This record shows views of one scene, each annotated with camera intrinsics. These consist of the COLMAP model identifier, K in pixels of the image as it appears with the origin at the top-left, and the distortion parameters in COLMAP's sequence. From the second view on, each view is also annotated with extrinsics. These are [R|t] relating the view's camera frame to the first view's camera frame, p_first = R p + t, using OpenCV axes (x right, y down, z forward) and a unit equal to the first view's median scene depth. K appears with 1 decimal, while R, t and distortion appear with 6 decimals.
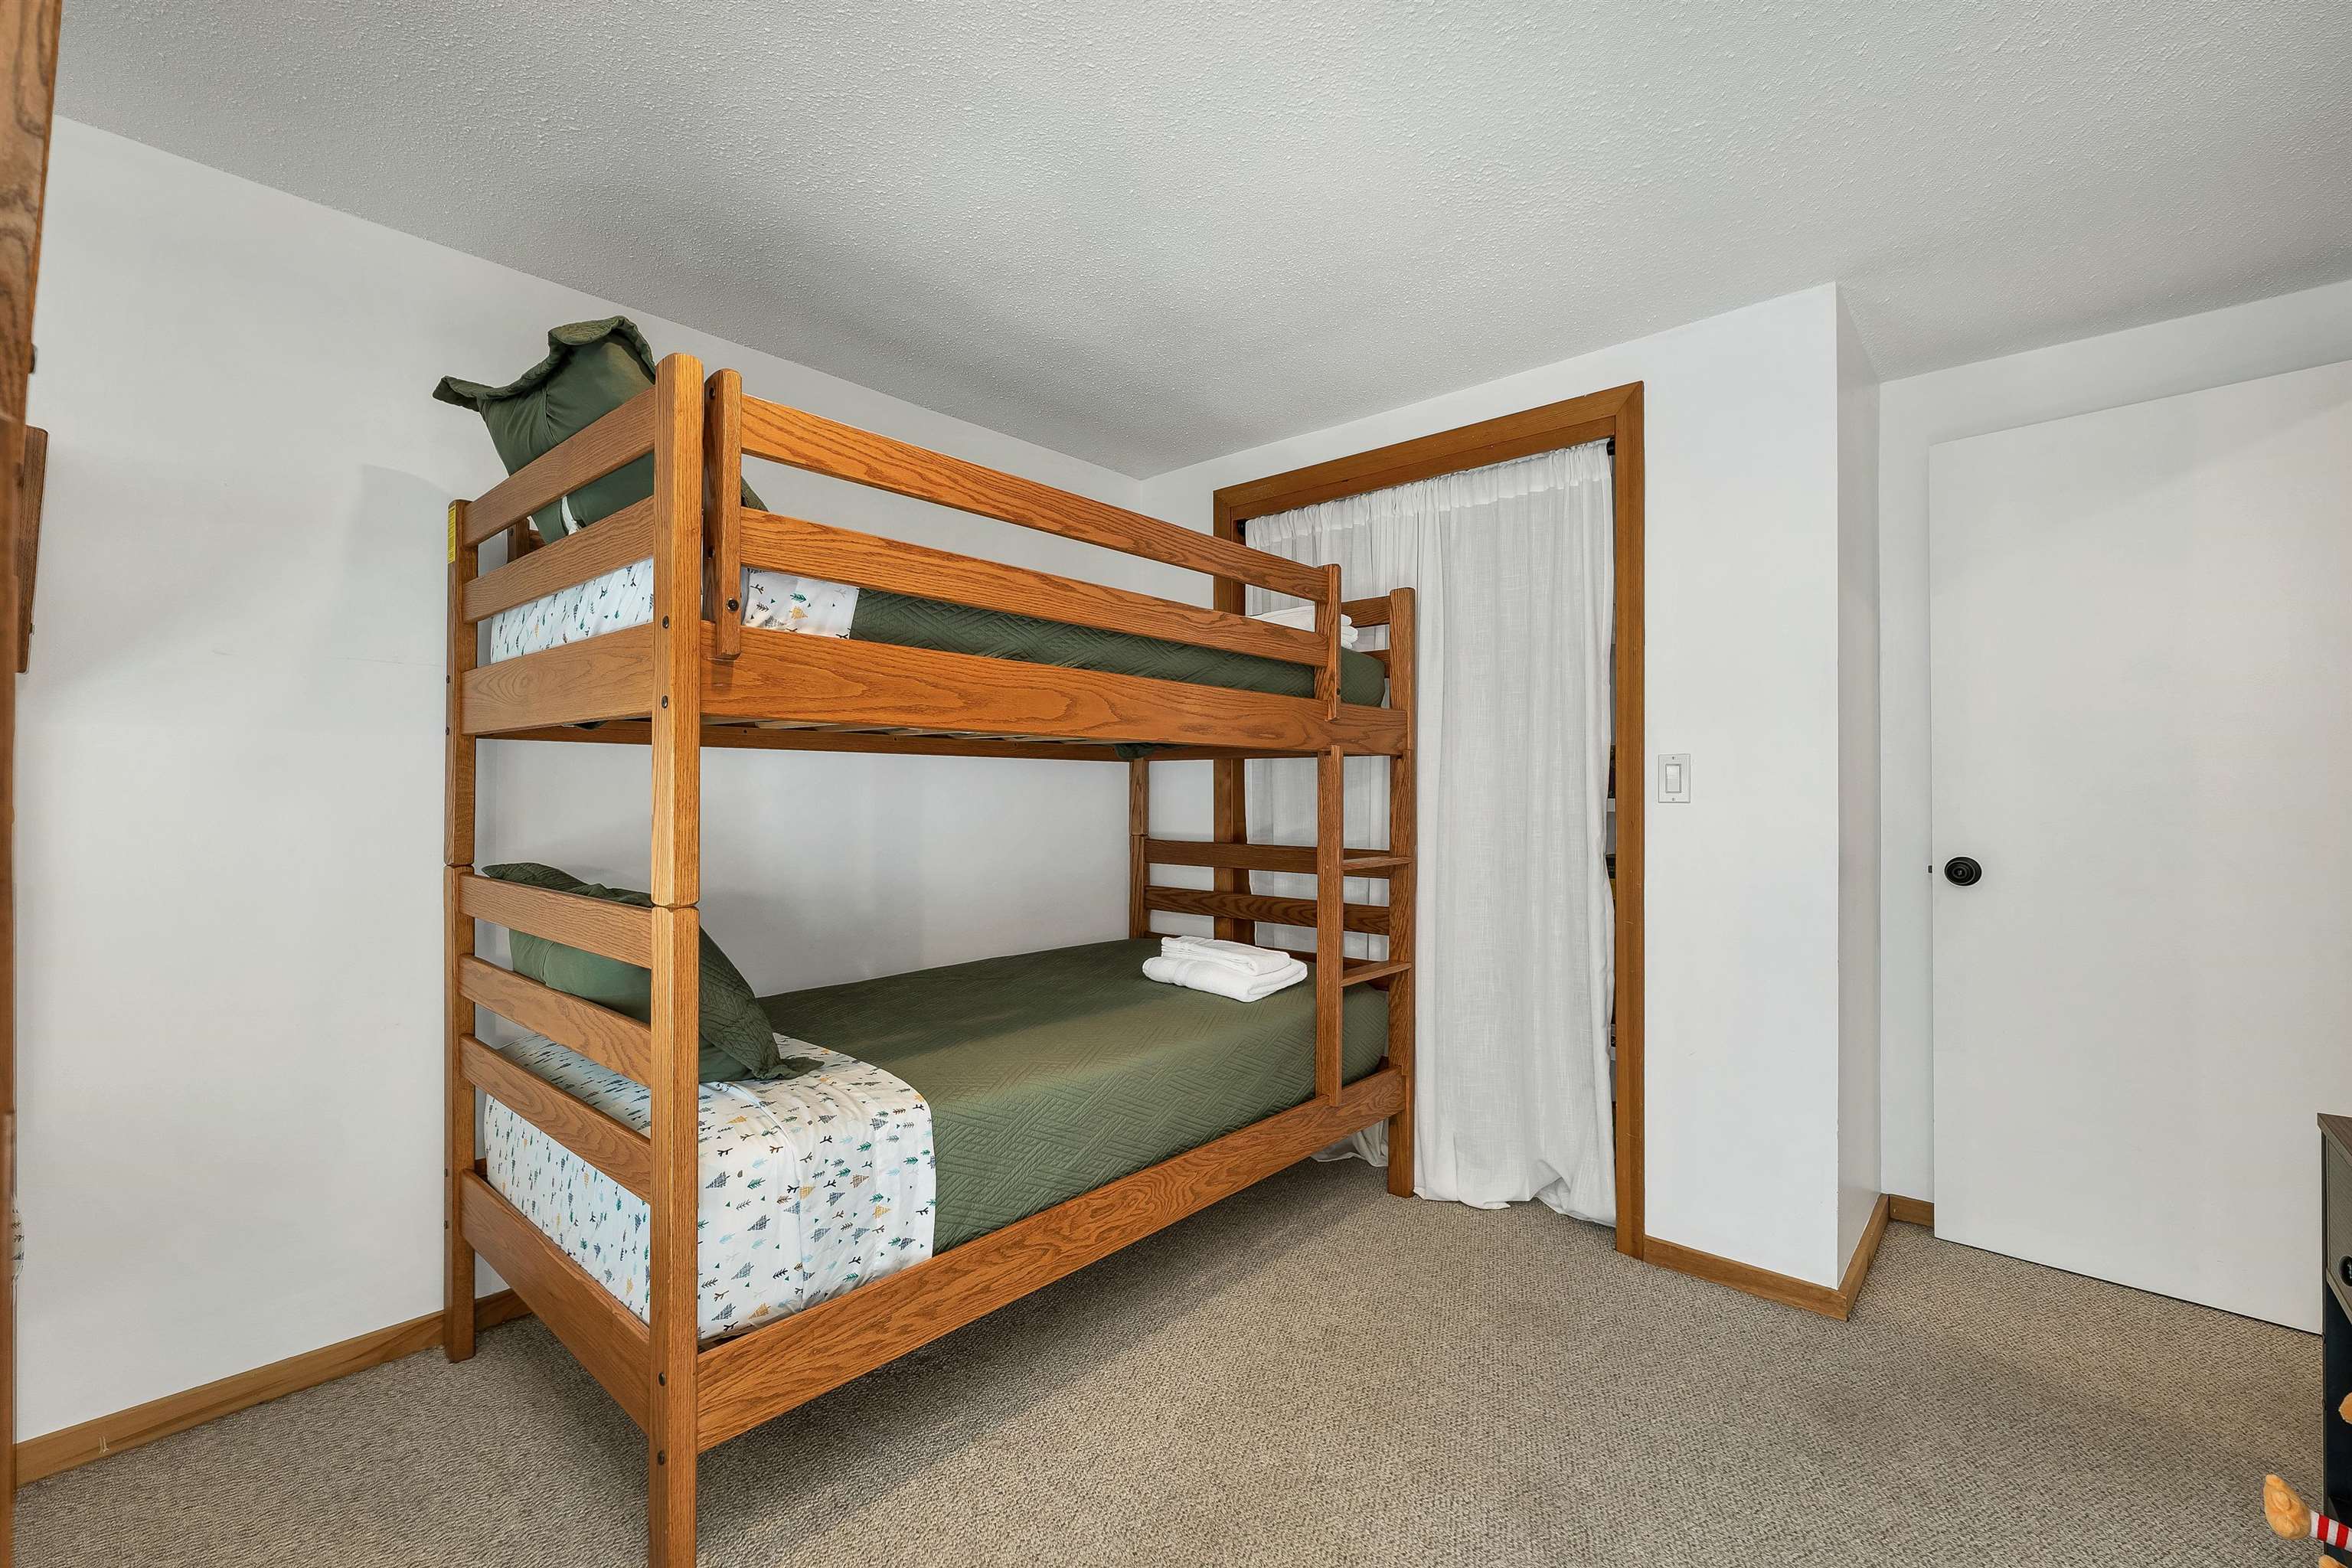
lens RADIAL K [[1005.1, 0, 1191.1], [0, 1005.1, 781.8], [0, 0, 1]] dist [-0.000958, 0.000024]
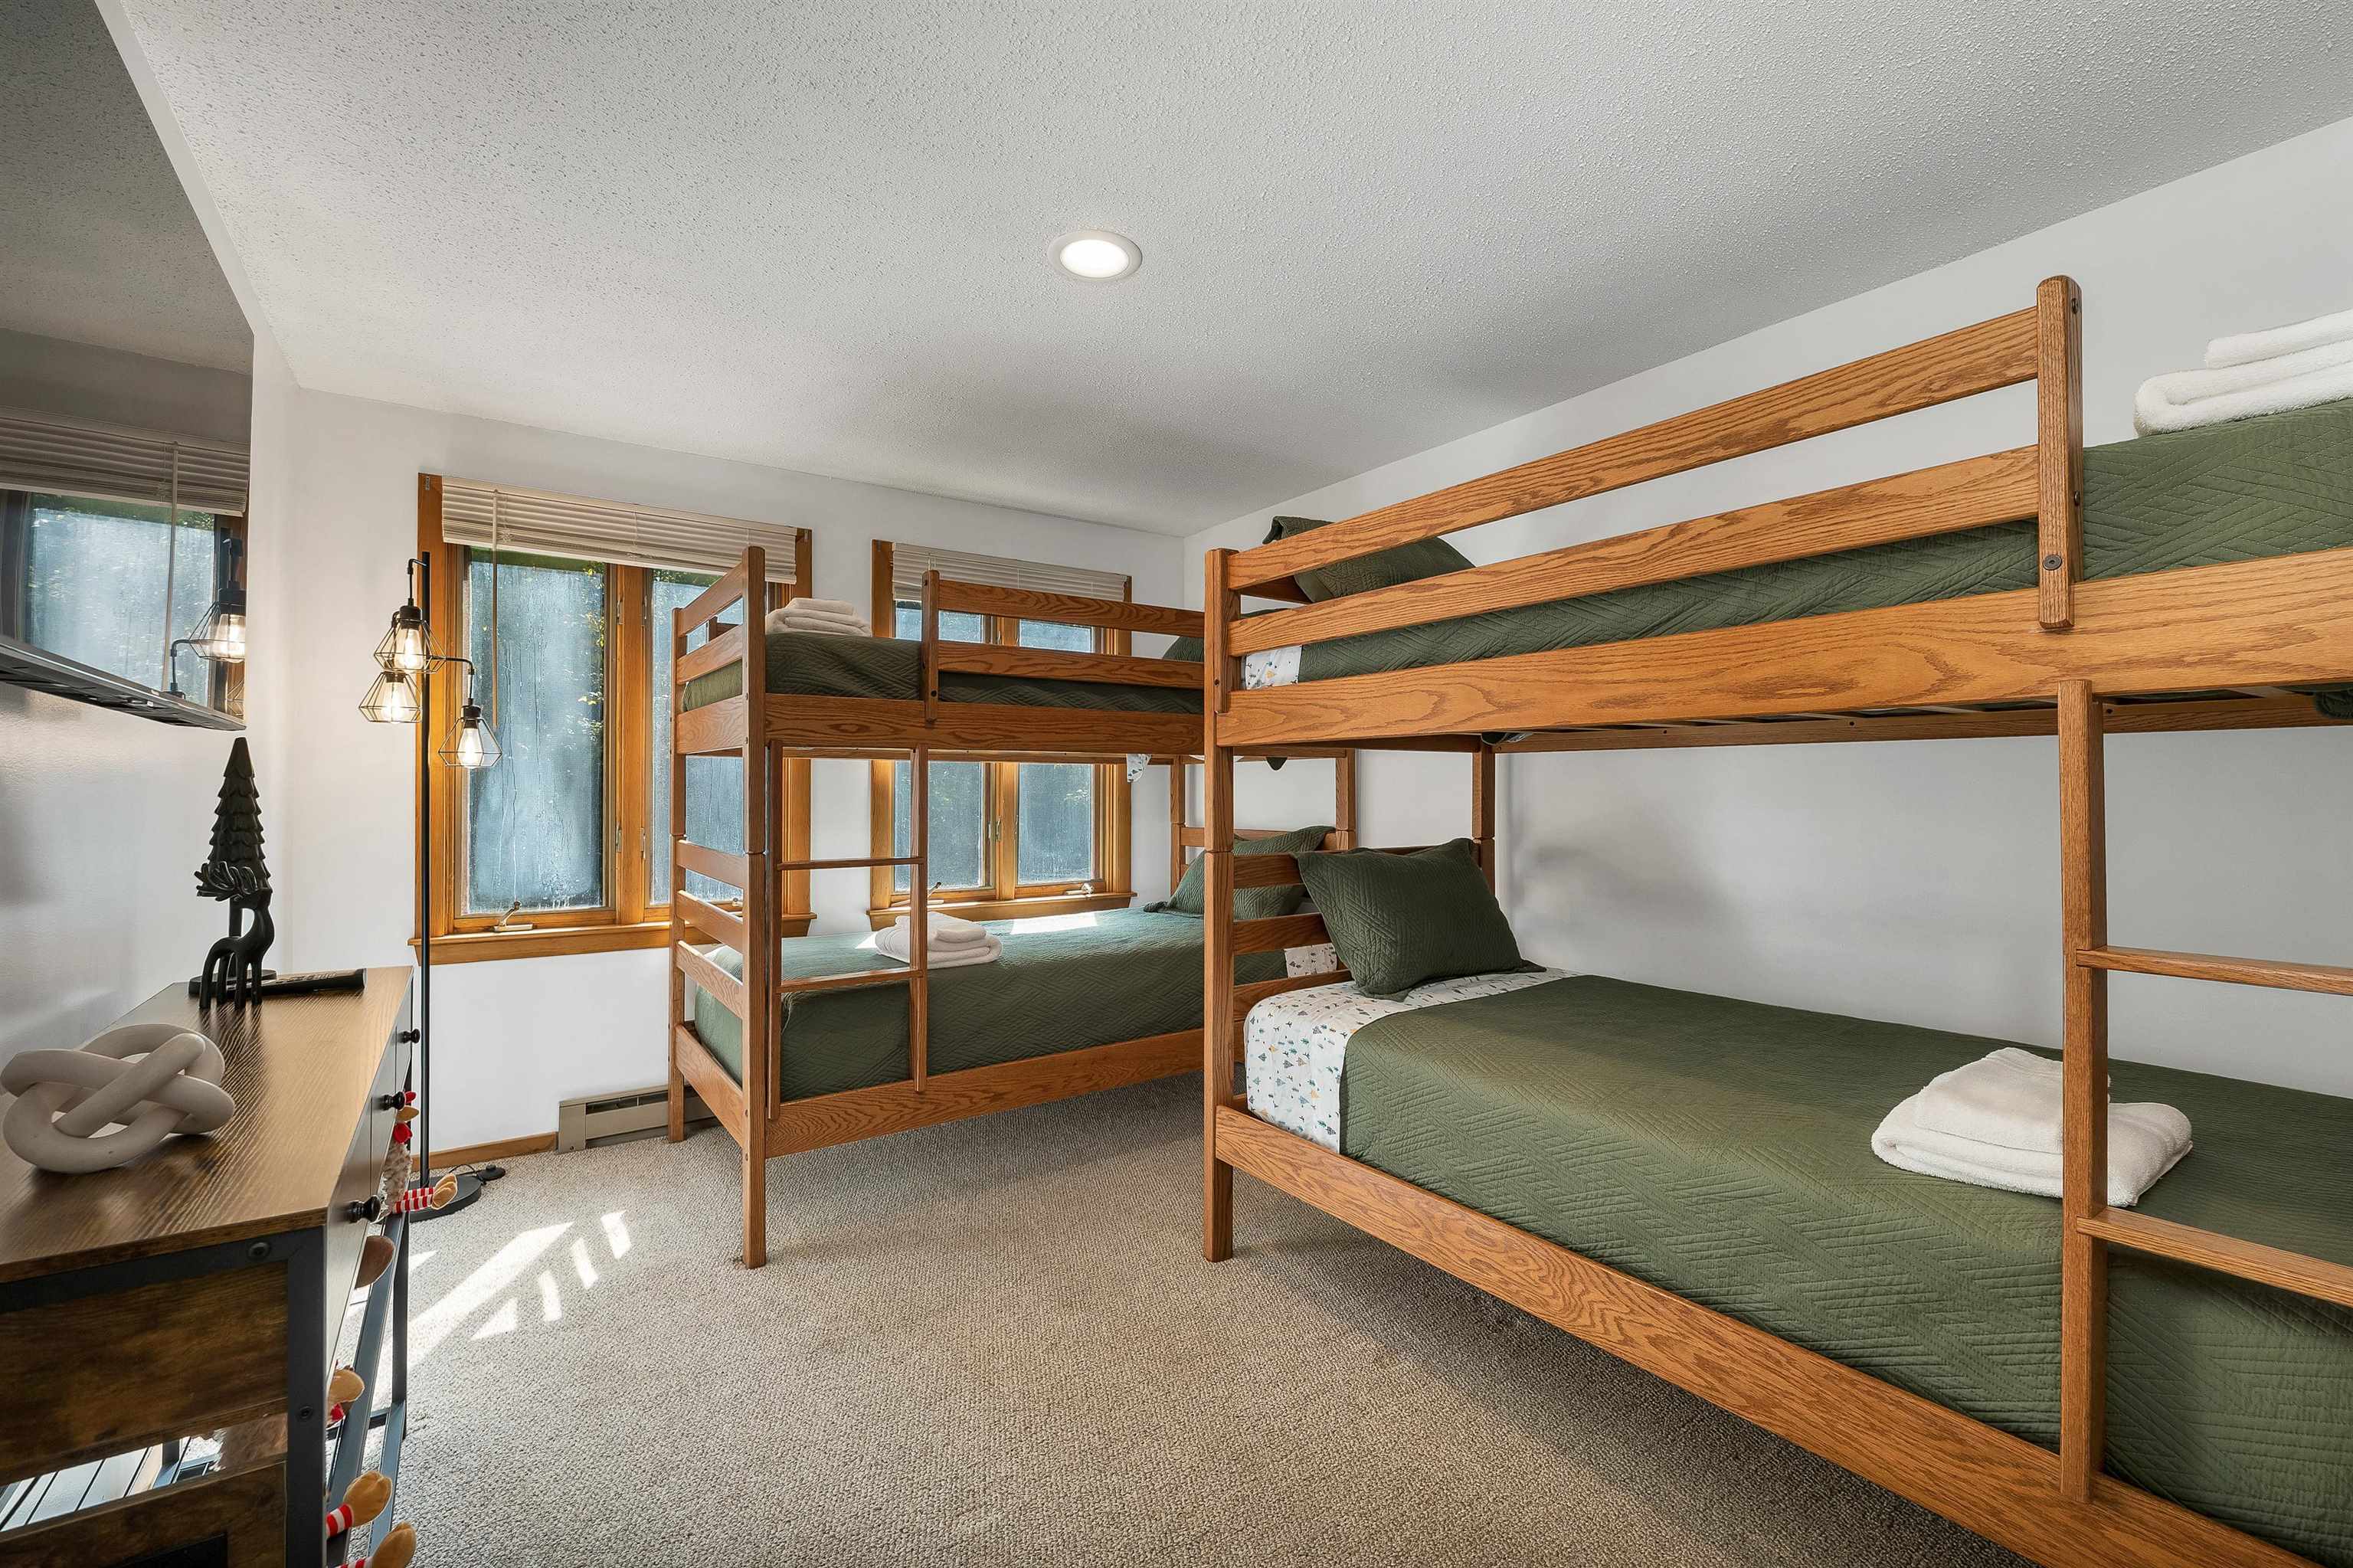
lens RADIAL K [[1005.5, 0, 1191.0], [0, 1005.5, 786.5], [0, 0, 1]] dist [-0.000958, 0.000024]
pose [[-0.239655, -0.007193, -0.970831, 0.921149], [0.006710, 0.999936, -0.009065, 0.015570], [0.970835, -0.008687, -0.239592, 1.007885]]
